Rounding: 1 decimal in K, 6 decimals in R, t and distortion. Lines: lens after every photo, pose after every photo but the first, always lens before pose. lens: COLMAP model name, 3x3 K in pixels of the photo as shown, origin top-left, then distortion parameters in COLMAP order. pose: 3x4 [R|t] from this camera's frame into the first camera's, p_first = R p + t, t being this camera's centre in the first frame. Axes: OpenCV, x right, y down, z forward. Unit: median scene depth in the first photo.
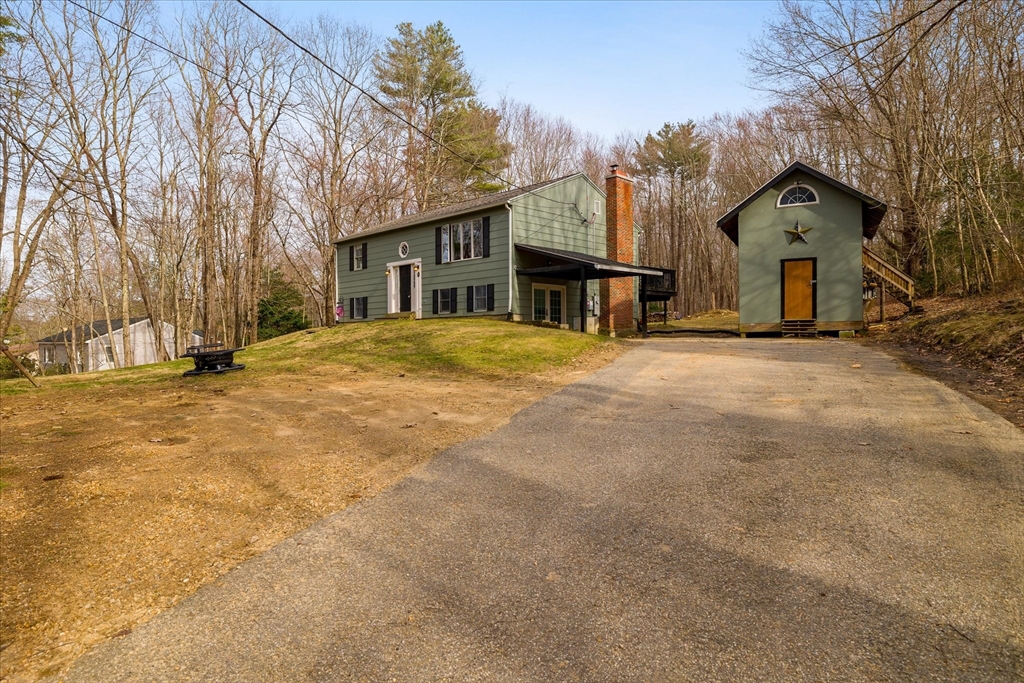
lens RADIAL K [[625.8, 0, 510.1], [0, 625.8, 338.5], [0, 0, 1]] dist [0.005322, -0.002995]
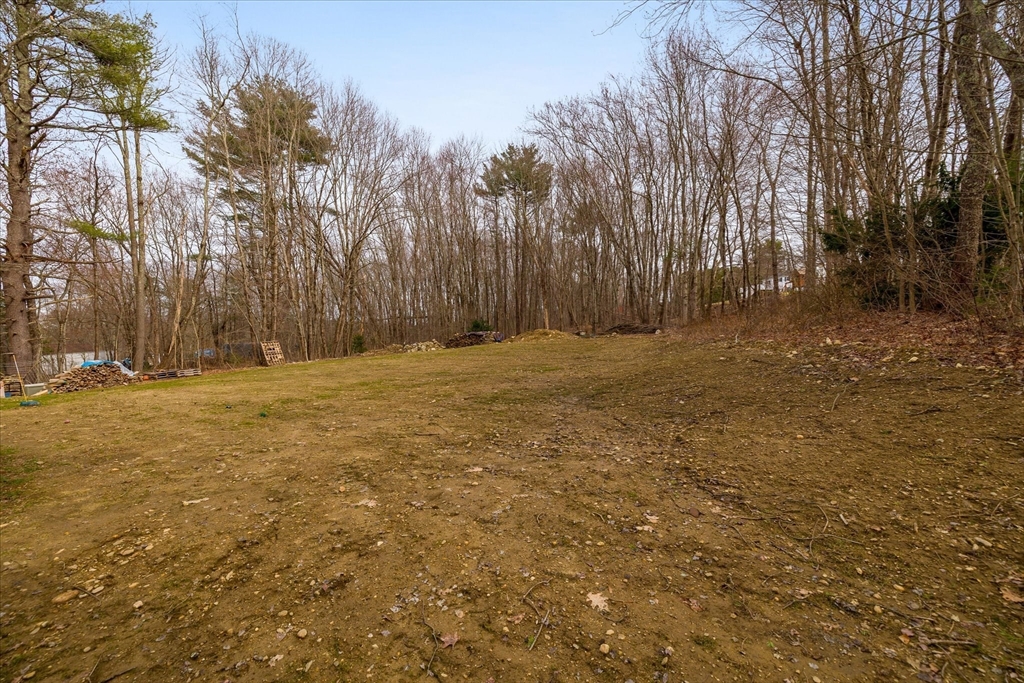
lens RADIAL K [[432.0, 0, 511.4], [0, 432.0, 341.2], [0, 0, 1]] dist [-0.002049, 0.000488]
pose [[0.983320, 0.002495, 0.181866, 0.423804], [-0.002233, 0.999996, -0.001642, -0.068692], [-0.181870, 0.001208, 0.983322, 1.040239]]
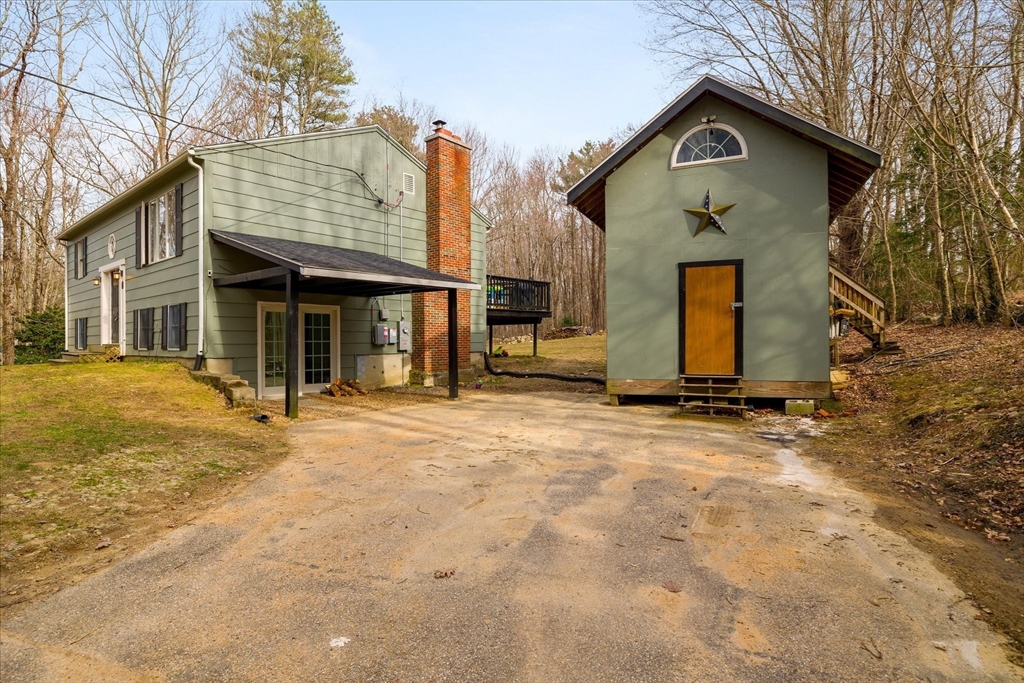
lens RADIAL K [[533.6, 0, 512.8], [0, 533.6, 337.1], [0, 0, 1]] dist [0.002682, -0.000748]
pose [[0.997198, 0.001682, 0.074788, 0.208502], [-0.001178, 0.999976, -0.006786, -0.048254], [-0.074798, 0.006679, 0.997176, 0.450526]]
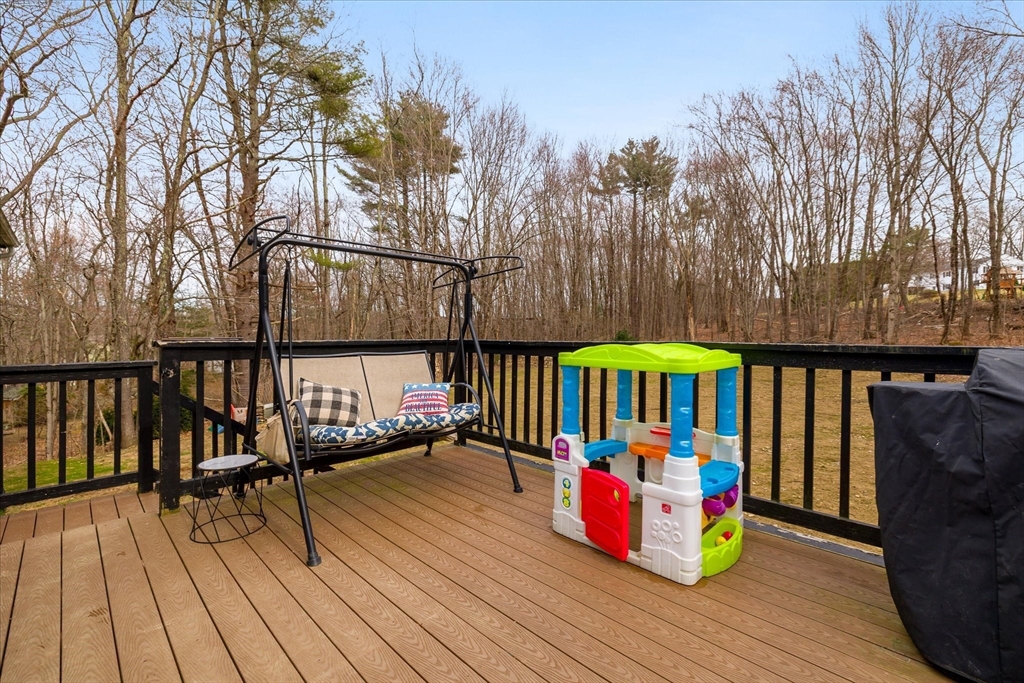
lens RADIAL K [[432.0, 0, 508.0], [0, 432.0, 336.4], [0, 0, 1]] dist [-0.002049, 0.000488]
pose [[0.999882, 0.013580, 0.007169, 0.202878], [-0.013596, 0.999905, 0.002098, -0.125088], [-0.007140, -0.002195, 0.999972, 1.131705]]
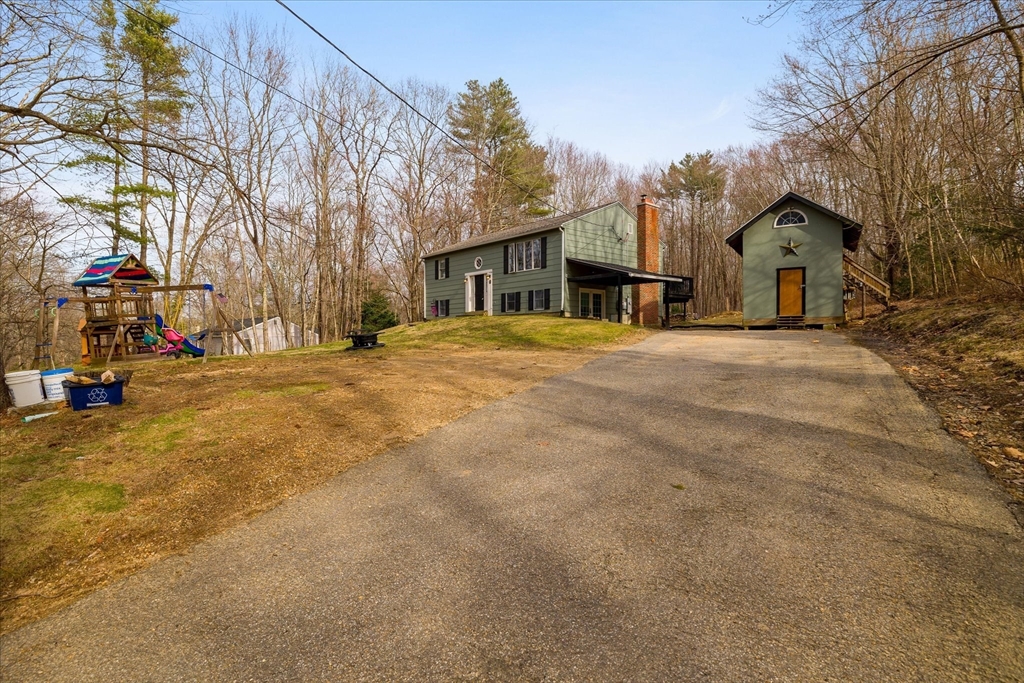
lens RADIAL K [[533.6, 0, 509.4], [0, 533.6, 341.0], [0, 0, 1]] dist [0.002682, -0.000748]
pose [[0.997028, 0.004352, -0.076923, -0.021246], [-0.003925, 0.999976, 0.005697, 0.014182], [0.076946, -0.005378, 0.997021, -0.103424]]
